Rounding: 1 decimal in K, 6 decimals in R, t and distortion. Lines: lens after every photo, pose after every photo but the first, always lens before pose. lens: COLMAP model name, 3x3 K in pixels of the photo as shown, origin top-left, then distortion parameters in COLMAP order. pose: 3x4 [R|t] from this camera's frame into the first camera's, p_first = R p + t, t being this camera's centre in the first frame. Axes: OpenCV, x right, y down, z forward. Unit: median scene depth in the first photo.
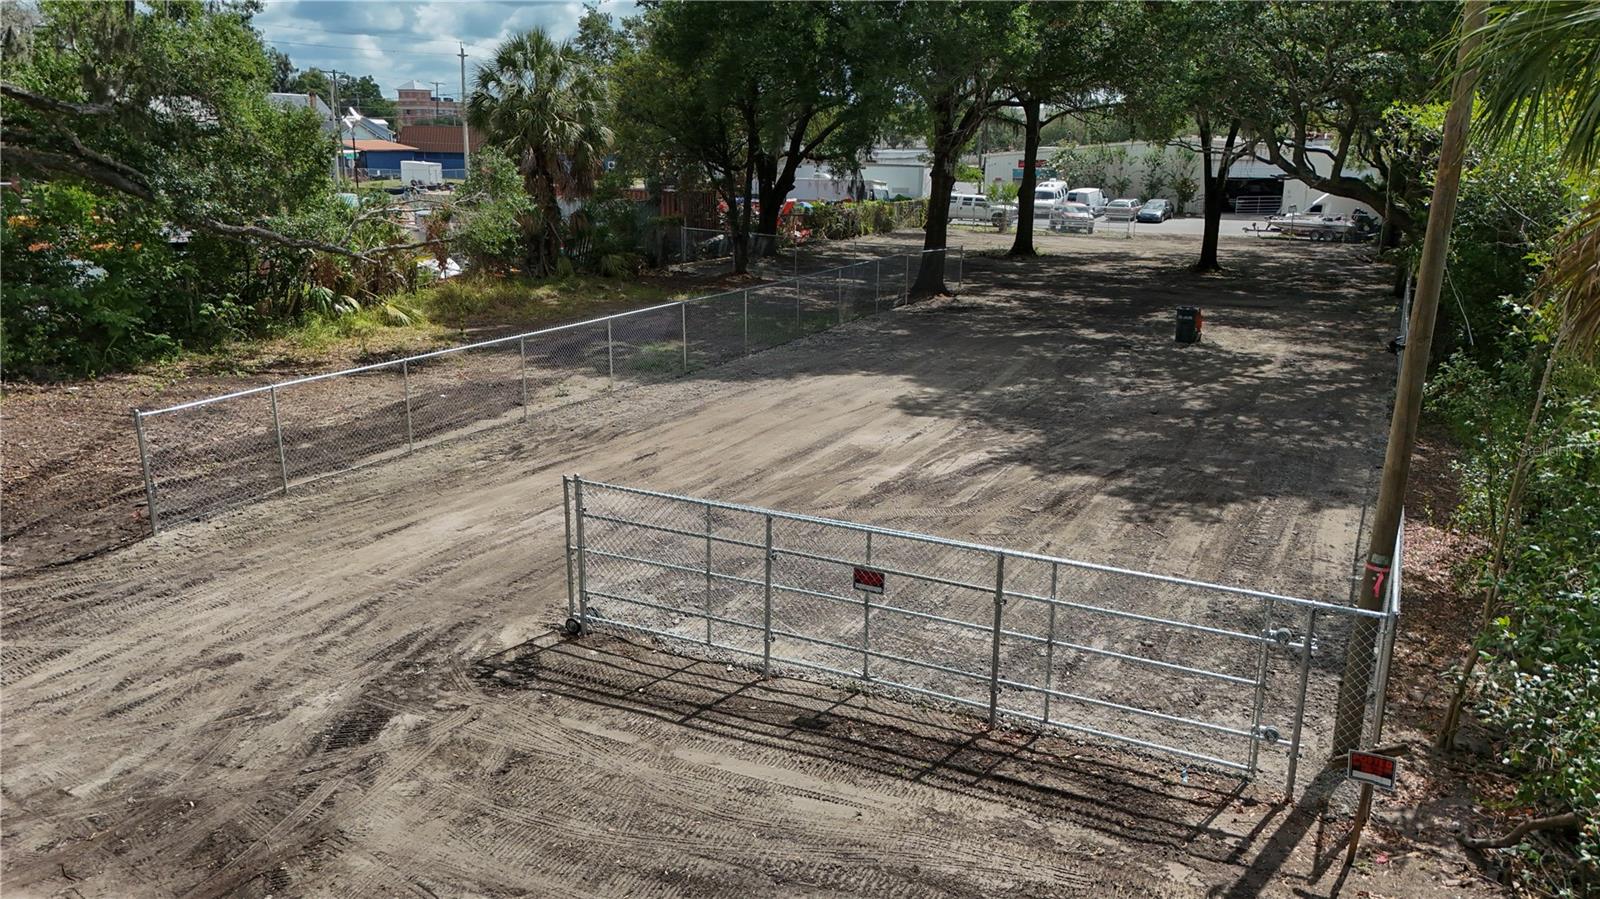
lens RADIAL K [[1183.5, 0, 800.0], [0, 1183.5, 449.5], [0, 0, 1]] dist [0.075974, -0.081054]
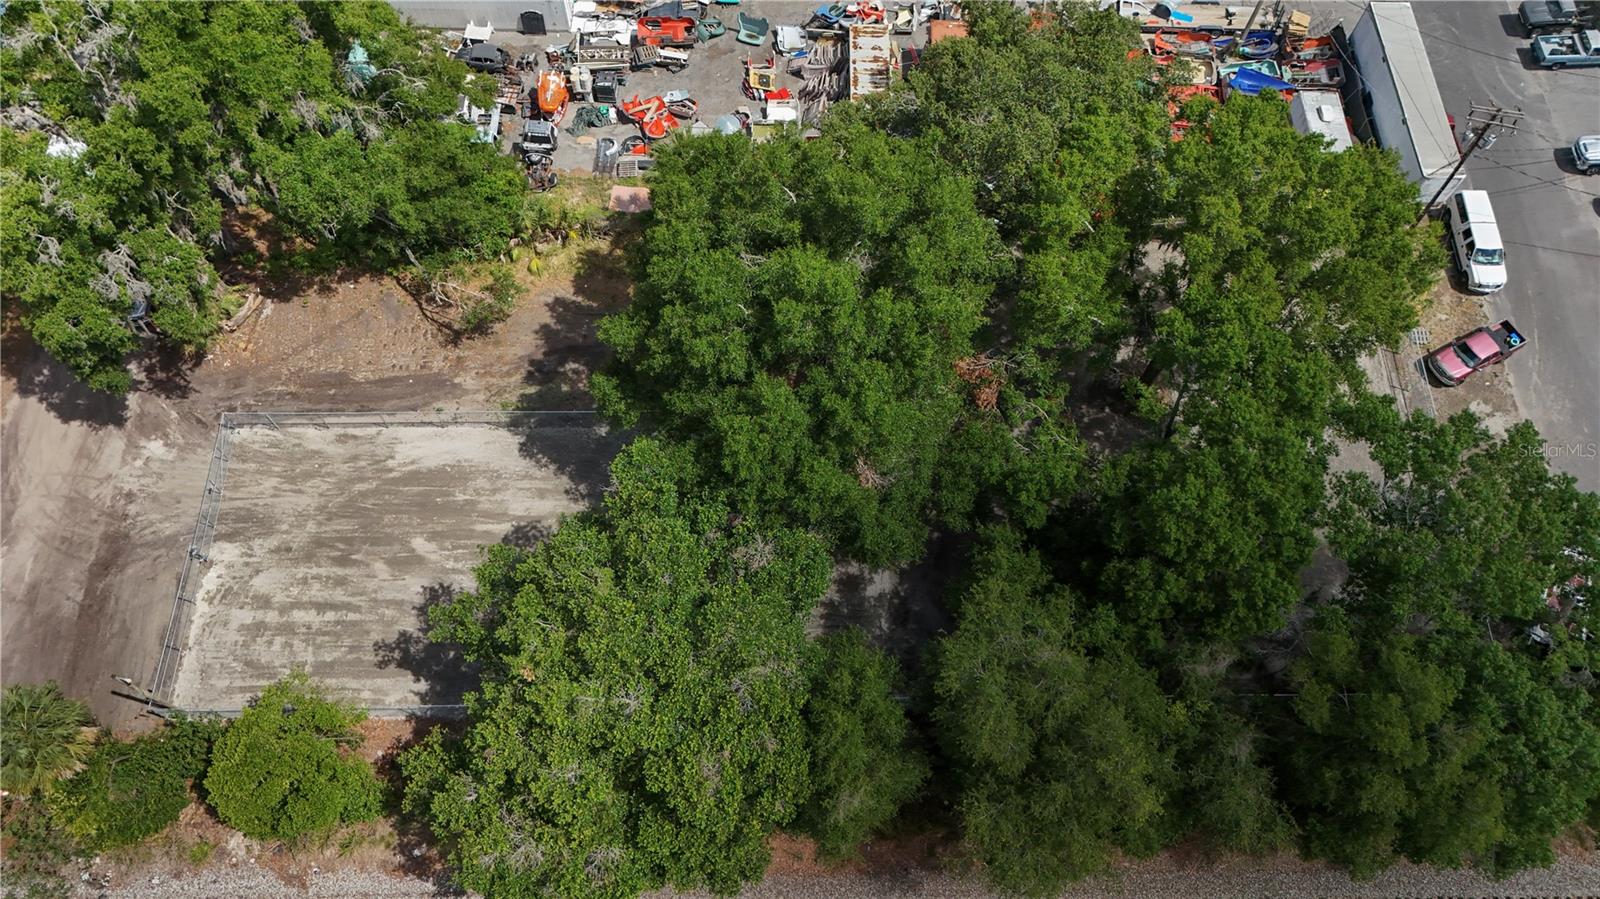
lens RADIAL K [[1180.0, 0, 797.7], [0, 1180.0, 447.7], [0, 0, 1]] dist [0.046135, -0.004719]
pose [[0.457398, 0.791380, -0.405591, 2.378335], [-0.230223, 0.545931, 0.805578, -4.293707], [0.858944, -0.275094, 0.431902, 1.126773]]
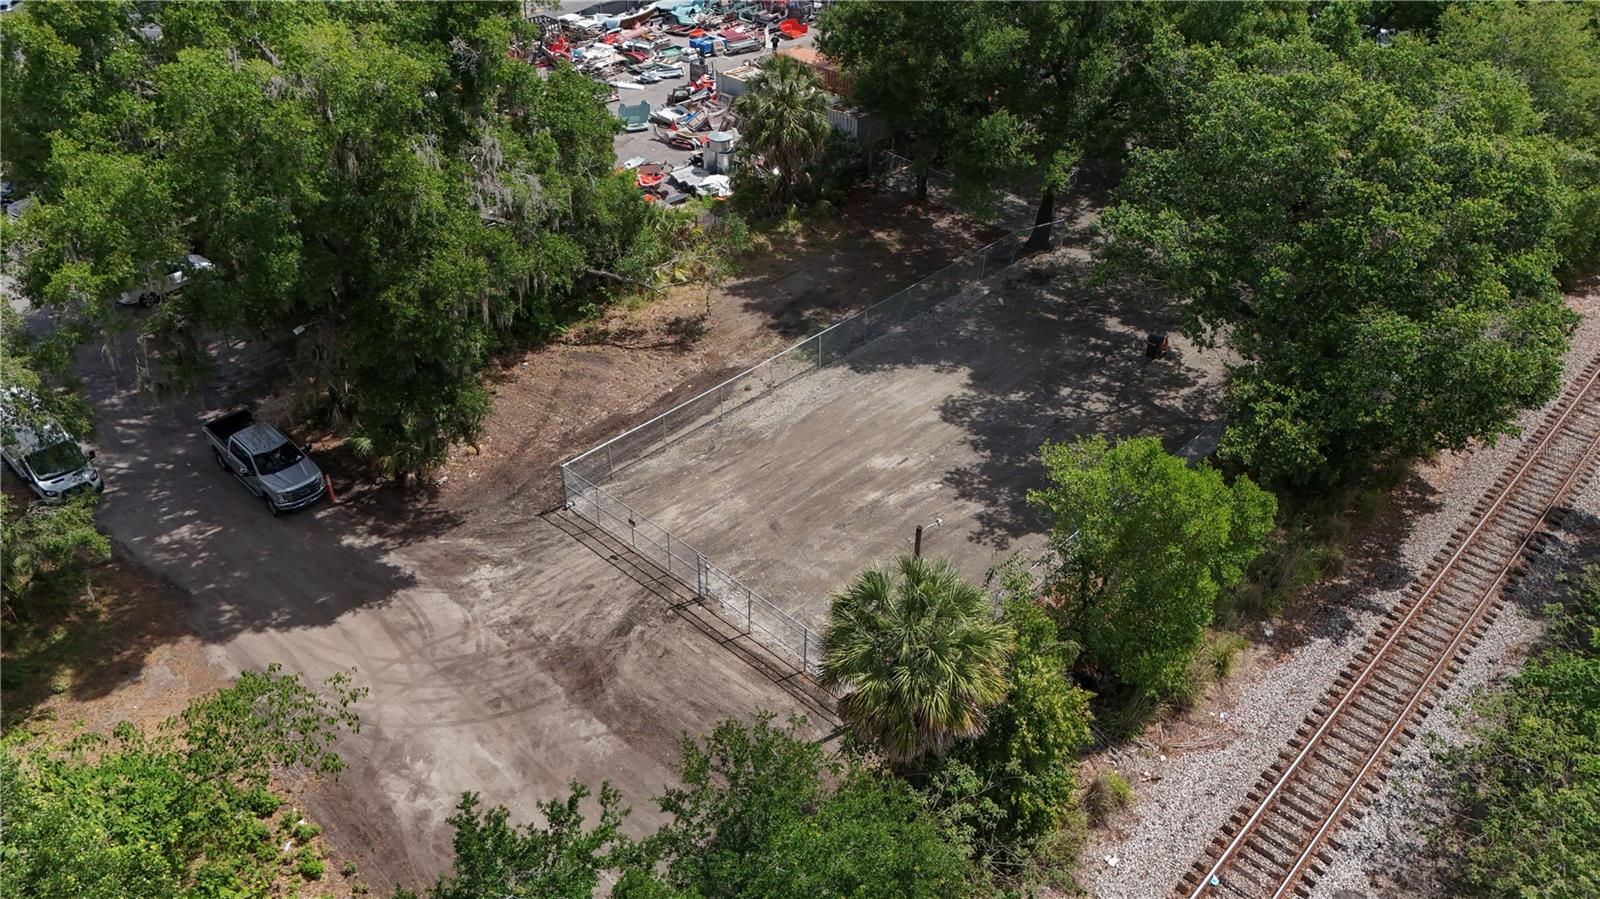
lens RADIAL K [[1182.3, 0, 802.5], [0, 1182.3, 446.4], [0, 0, 1]] dist [0.085694, -0.073337]
pose [[0.958073, 0.165705, -0.233746, 0.709253], [-0.076980, 0.934673, 0.347075, -1.277340], [0.275988, -0.314529, 0.908241, -1.526301]]
